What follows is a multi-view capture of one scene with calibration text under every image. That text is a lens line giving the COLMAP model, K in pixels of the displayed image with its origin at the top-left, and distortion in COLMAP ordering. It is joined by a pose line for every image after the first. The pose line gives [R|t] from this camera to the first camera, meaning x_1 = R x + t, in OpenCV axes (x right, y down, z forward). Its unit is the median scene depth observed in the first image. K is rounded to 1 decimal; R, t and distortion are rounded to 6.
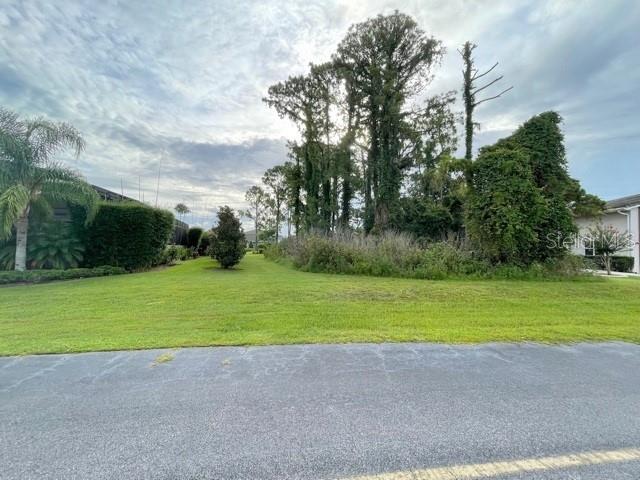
lens RADIAL K [[277.3, 0, 323.9], [0, 277.3, 231.4], [0, 0, 1]] dist [-0.000192, 0.000102]
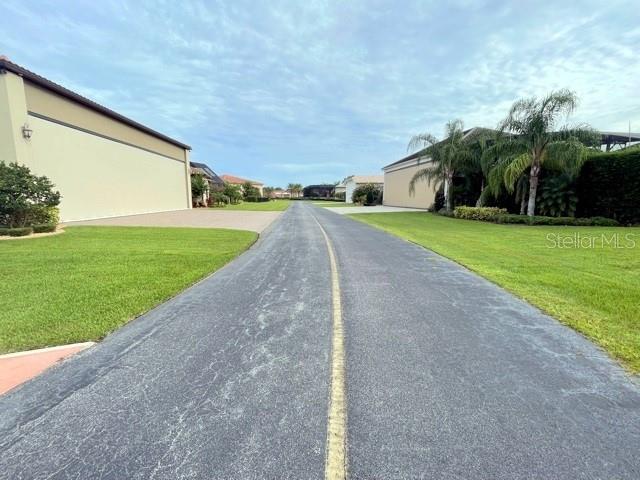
lens RADIAL K [[277.3, 0, 323.9], [0, 277.3, 231.4], [0, 0, 1]] dist [-0.000192, 0.000102]
pose [[-0.171067, 0.105899, -0.979552, 1.072257], [0.055885, 0.993649, 0.097663, 0.062874], [0.983673, -0.038035, -0.175899, 0.545353]]
